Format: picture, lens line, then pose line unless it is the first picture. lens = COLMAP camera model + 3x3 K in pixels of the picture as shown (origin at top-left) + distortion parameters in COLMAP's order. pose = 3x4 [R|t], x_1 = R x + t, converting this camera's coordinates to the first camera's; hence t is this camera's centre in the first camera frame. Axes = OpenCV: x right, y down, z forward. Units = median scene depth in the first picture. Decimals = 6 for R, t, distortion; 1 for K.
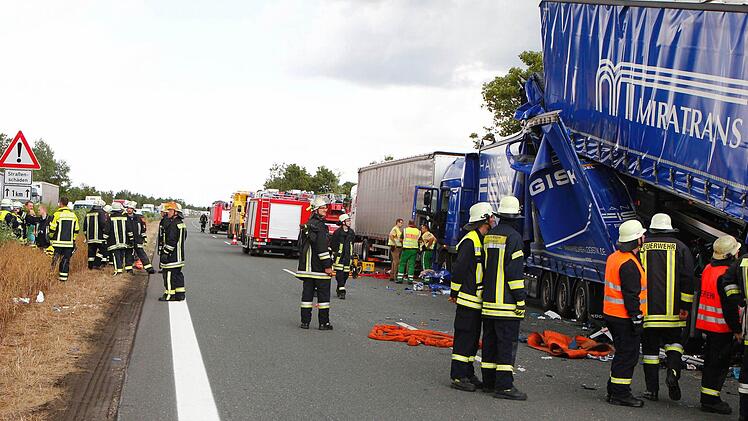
lens RADIAL K [[1215.0, 0, 374.0], [0, 1215.0, 210.5], [0, 0, 1]] dist [-0.048436, 0.021717]
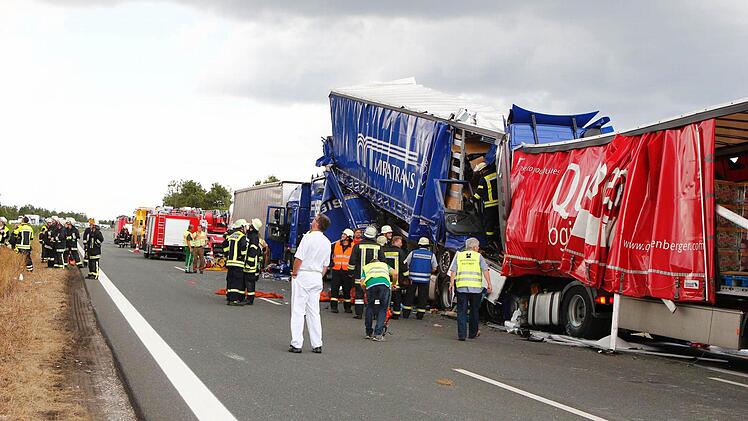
lens RADIAL K [[1285.9, 0, 374.0], [0, 1285.9, 210.5], [0, 0, 1]] dist [-0.110197, -0.009431]
pose [[0.997442, -0.005072, 0.071307, 0.055516], [0.005755, 0.999940, -0.009366, -0.000178], [-0.071255, 0.009752, 0.997410, -0.539465]]
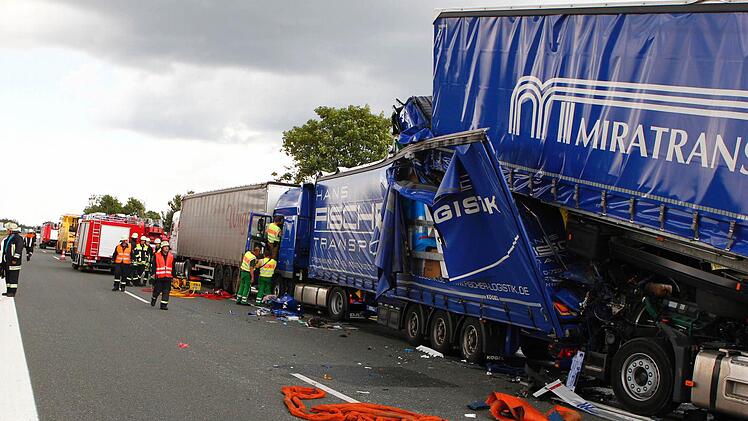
lens RADIAL K [[843.9, 0, 374.0], [0, 843.9, 210.5], [0, 0, 1]] dist [-0.097480, 0.017525]
pose [[0.968095, 0.036330, 0.247935, -0.048693], [-0.028769, 0.999006, -0.034053, -0.000352], [-0.248925, 0.025834, 0.968178, 0.291206]]
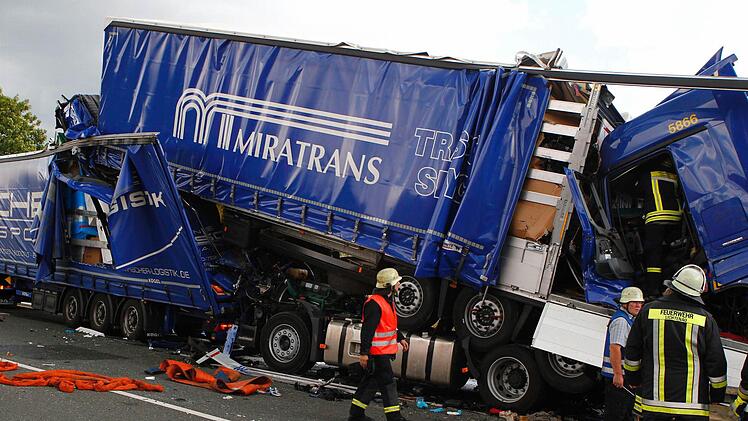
lens RADIAL K [[857.7, 0, 374.0], [0, 857.7, 210.5], [0, 0, 1]] dist [-0.096963, 0.071016]
pose [[0.770118, 0.053392, 0.635663, -0.101124], [-0.040805, 0.998573, -0.034438, -0.001258], [-0.636595, 0.000583, 0.771198, 0.231342]]
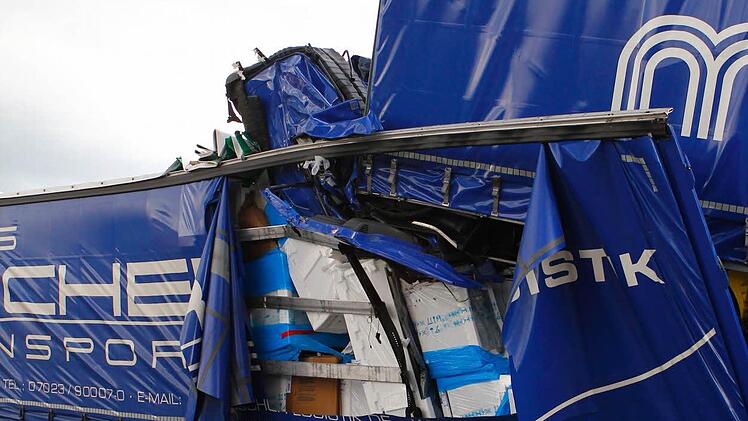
lens RADIAL K [[1215.0, 0, 374.0], [0, 1215.0, 210.5], [0, 0, 1]] dist [-0.048436, 0.021717]
pose [[0.704421, 0.081129, 0.705131, -0.140834], [-0.014207, 0.994859, -0.100271, -0.002740], [-0.709640, 0.060615, 0.701952, 0.521047]]
